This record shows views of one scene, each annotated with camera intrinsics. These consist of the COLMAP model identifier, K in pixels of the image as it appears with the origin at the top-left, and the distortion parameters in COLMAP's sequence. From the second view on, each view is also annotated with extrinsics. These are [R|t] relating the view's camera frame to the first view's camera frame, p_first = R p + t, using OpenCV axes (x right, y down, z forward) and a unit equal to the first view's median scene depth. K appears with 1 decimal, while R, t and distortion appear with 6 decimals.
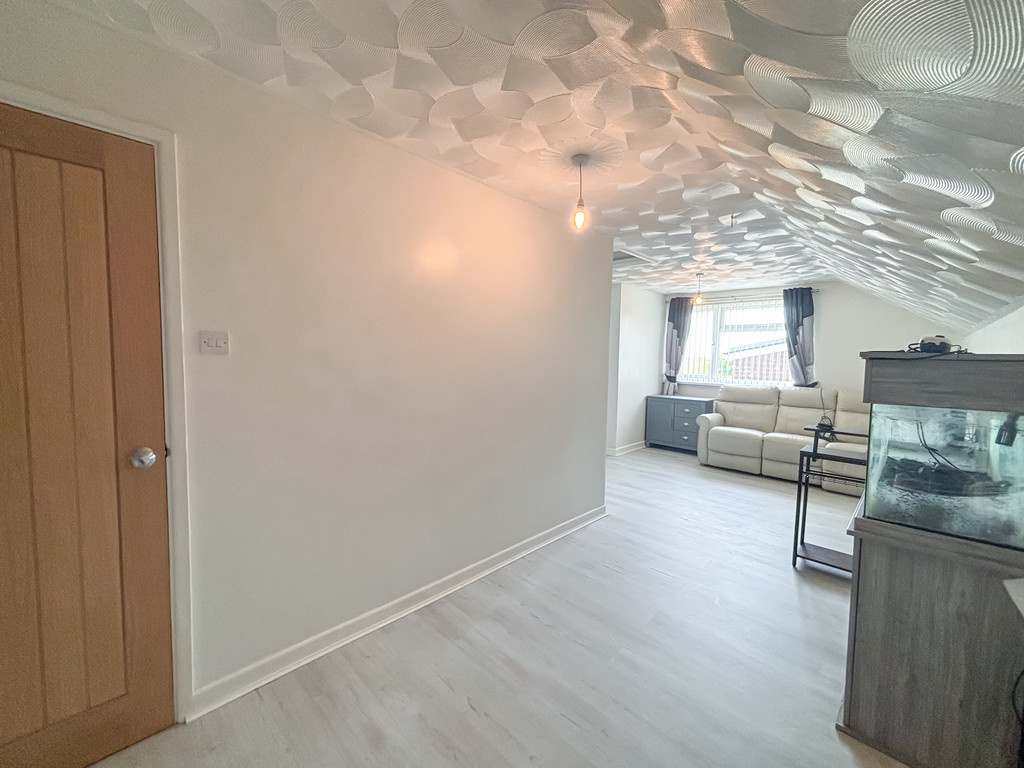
lens RADIAL K [[413.3, 0, 516.9], [0, 413.3, 387.5], [0, 0, 1]] dist [-0.002046, -0.000110]
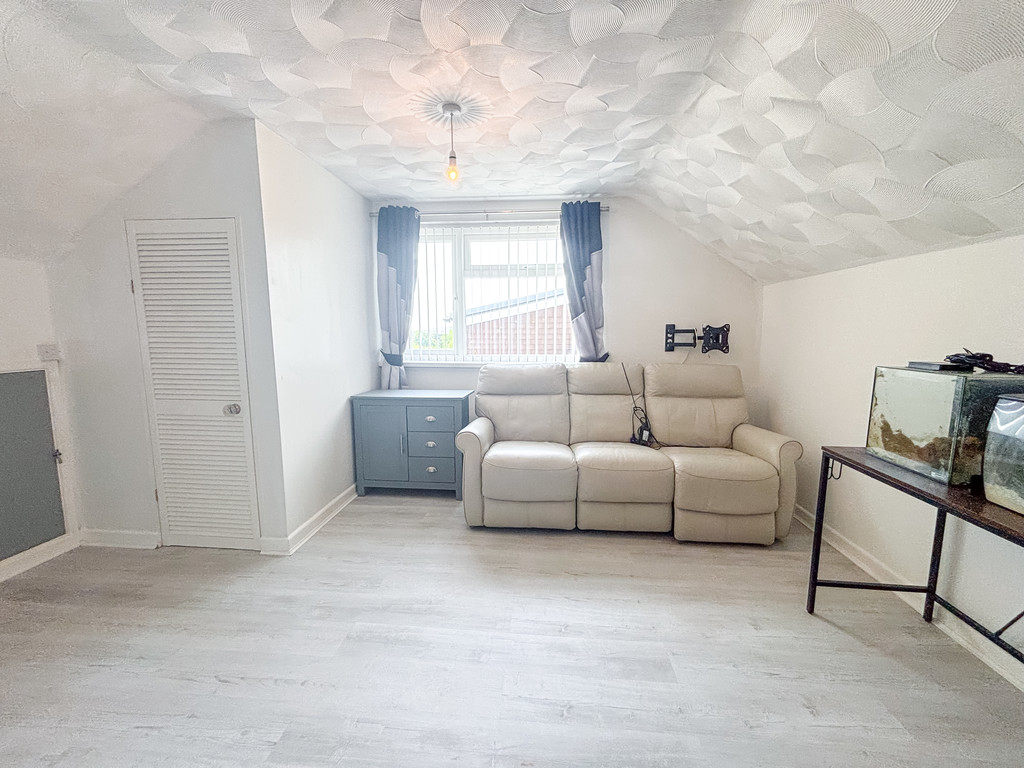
lens RADIAL K [[413.3, 0, 516.0], [0, 413.3, 389.5], [0, 0, 1]] dist [-0.002046, -0.000110]
pose [[0.779251, -0.103185, 0.618159, 0.185298], [0.063364, 0.994270, 0.086090, -0.021332], [-0.623501, -0.027917, 0.781324, 0.551345]]
